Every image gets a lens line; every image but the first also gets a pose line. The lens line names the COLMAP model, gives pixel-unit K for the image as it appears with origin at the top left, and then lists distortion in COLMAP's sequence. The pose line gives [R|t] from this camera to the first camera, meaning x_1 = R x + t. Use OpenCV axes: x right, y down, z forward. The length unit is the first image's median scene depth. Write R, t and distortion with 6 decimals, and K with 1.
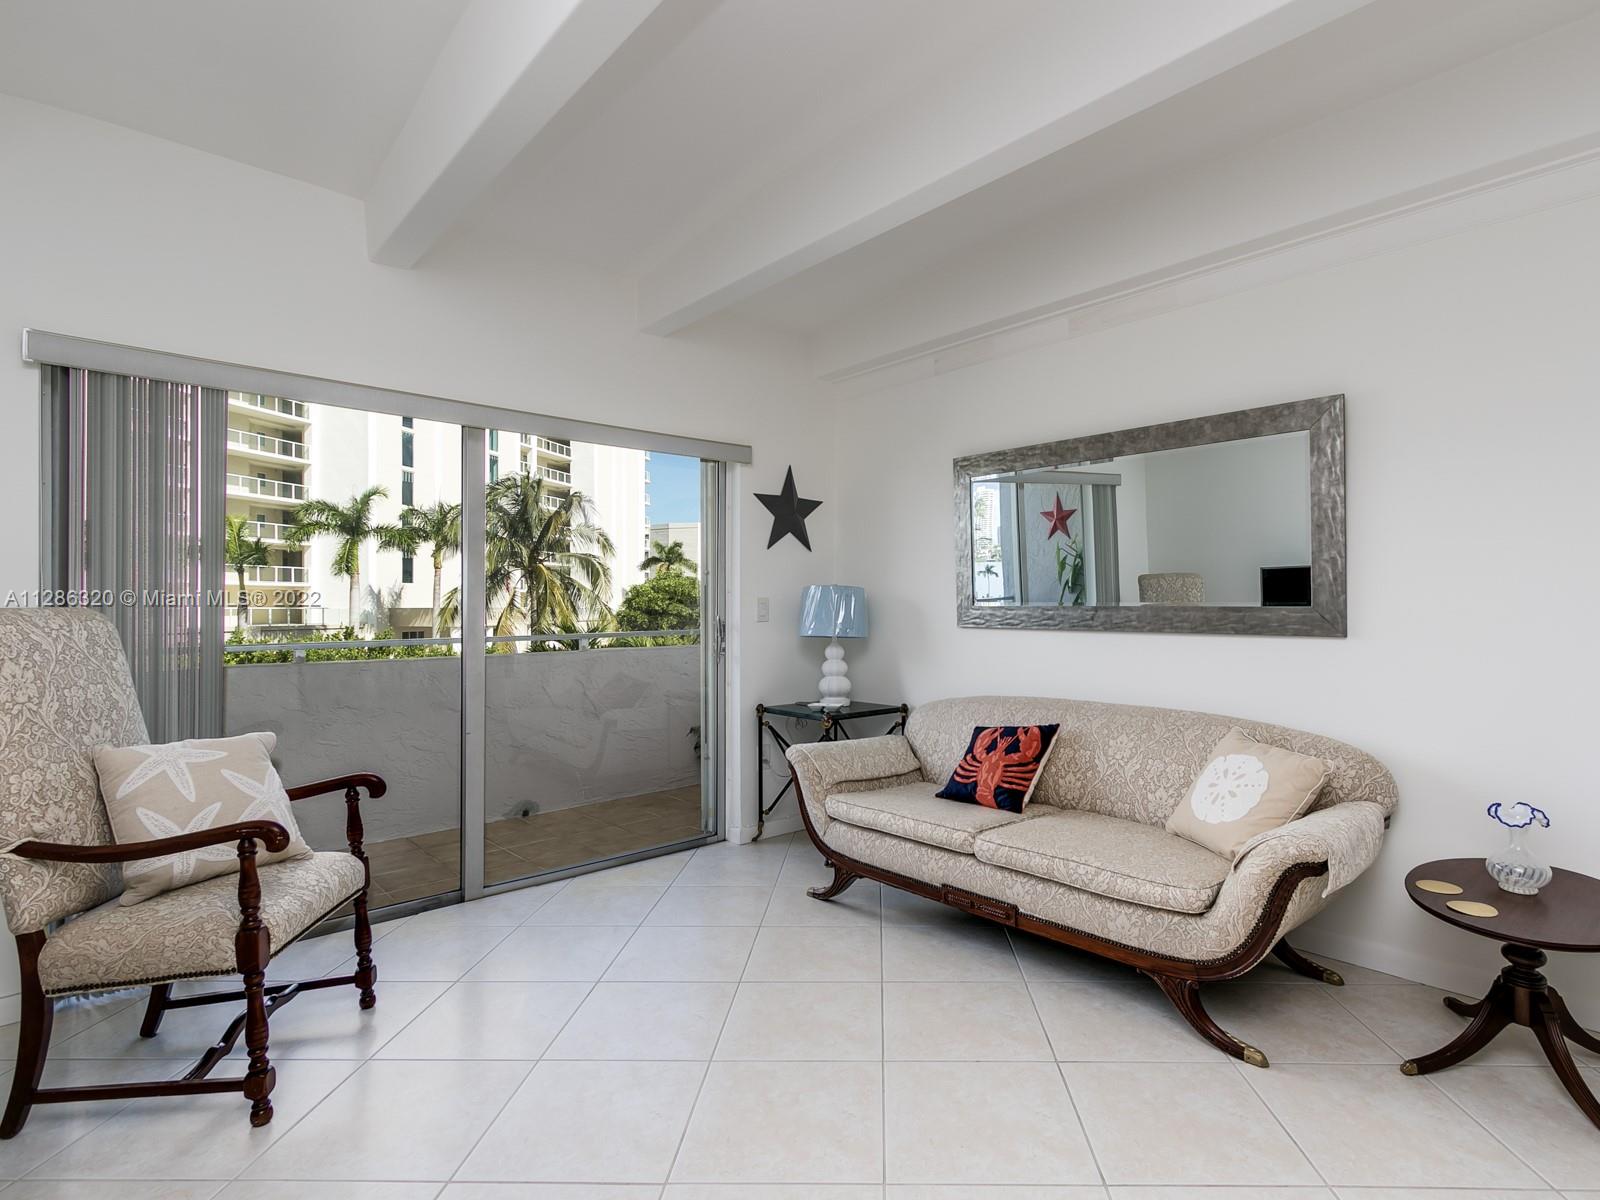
lens RADIAL K [[819.1, 0, 796.4], [0, 819.1, 596.6], [0, 0, 1]] dist [0.001863, -0.000151]
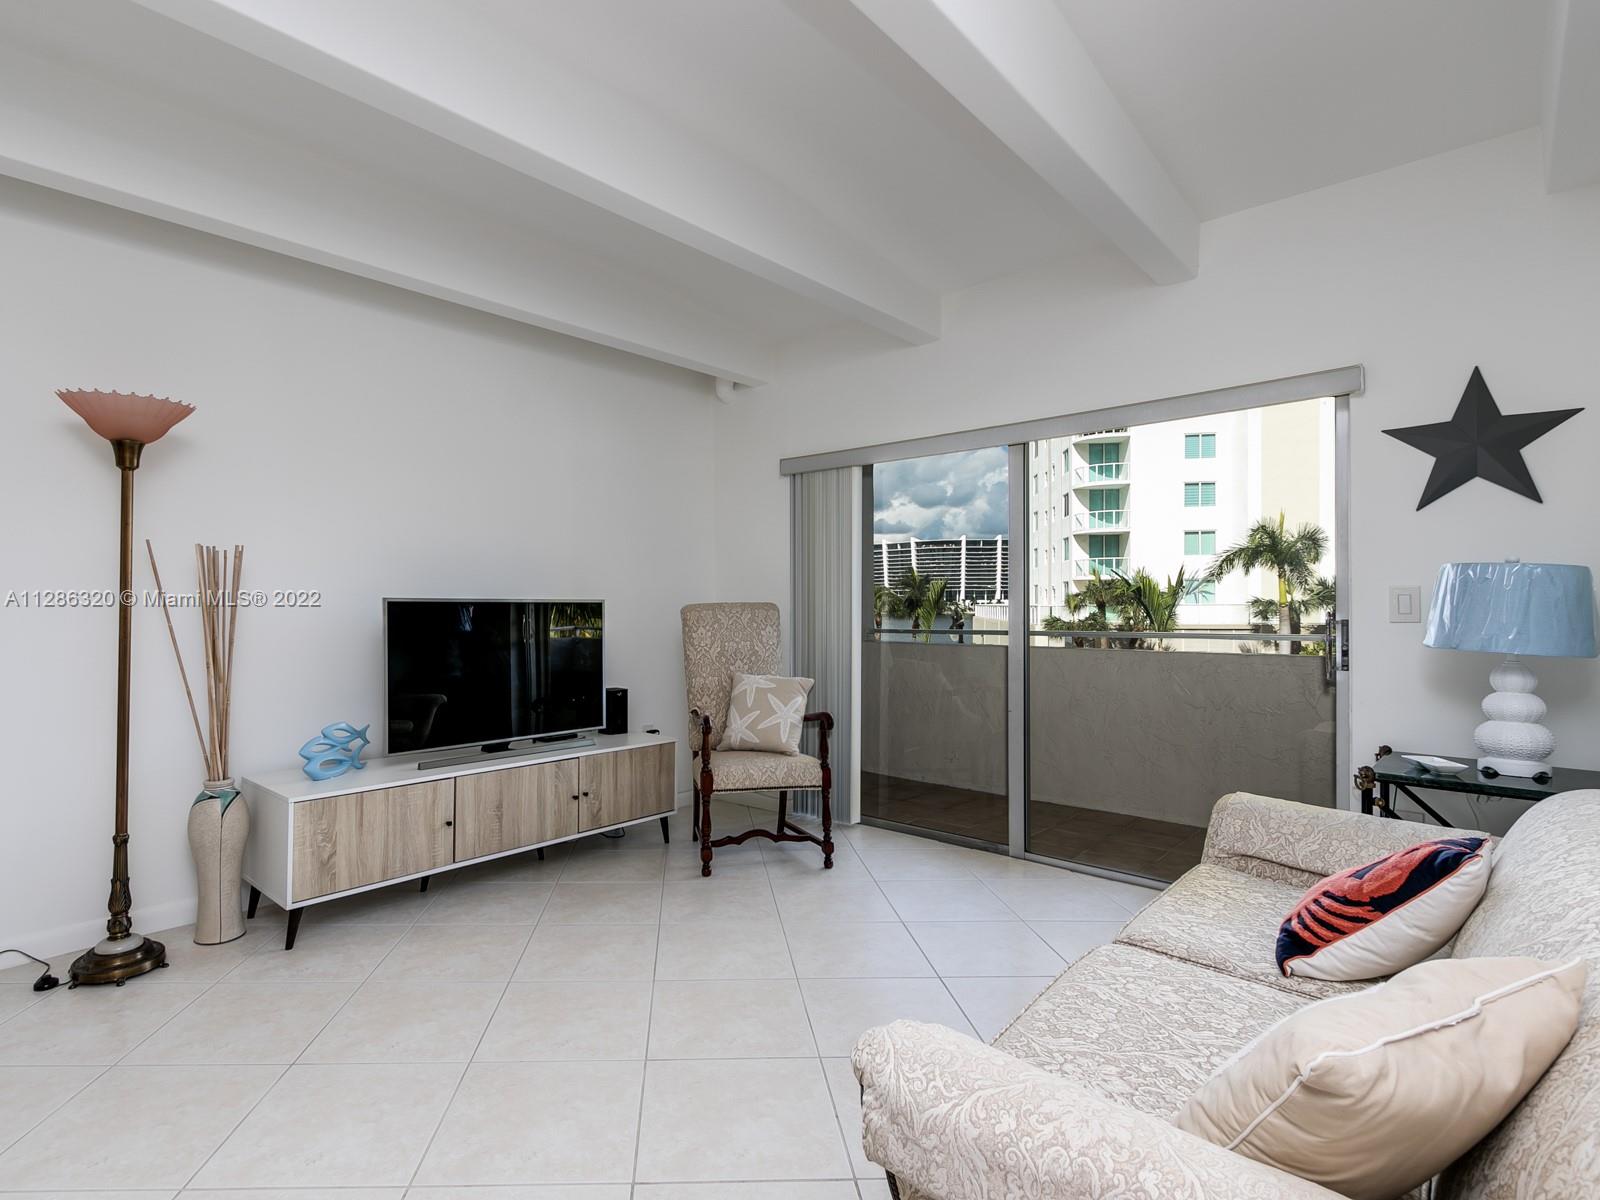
lens RADIAL K [[819.1, 0, 801.4], [0, 819.1, 604.6], [0, 0, 1]] dist [0.001863, -0.000151]
pose [[0.129852, 0.001263, -0.991533, 0.542984], [0.013970, 0.999898, 0.003103, 0.007349], [0.991435, -0.014254, 0.129822, 0.431924]]
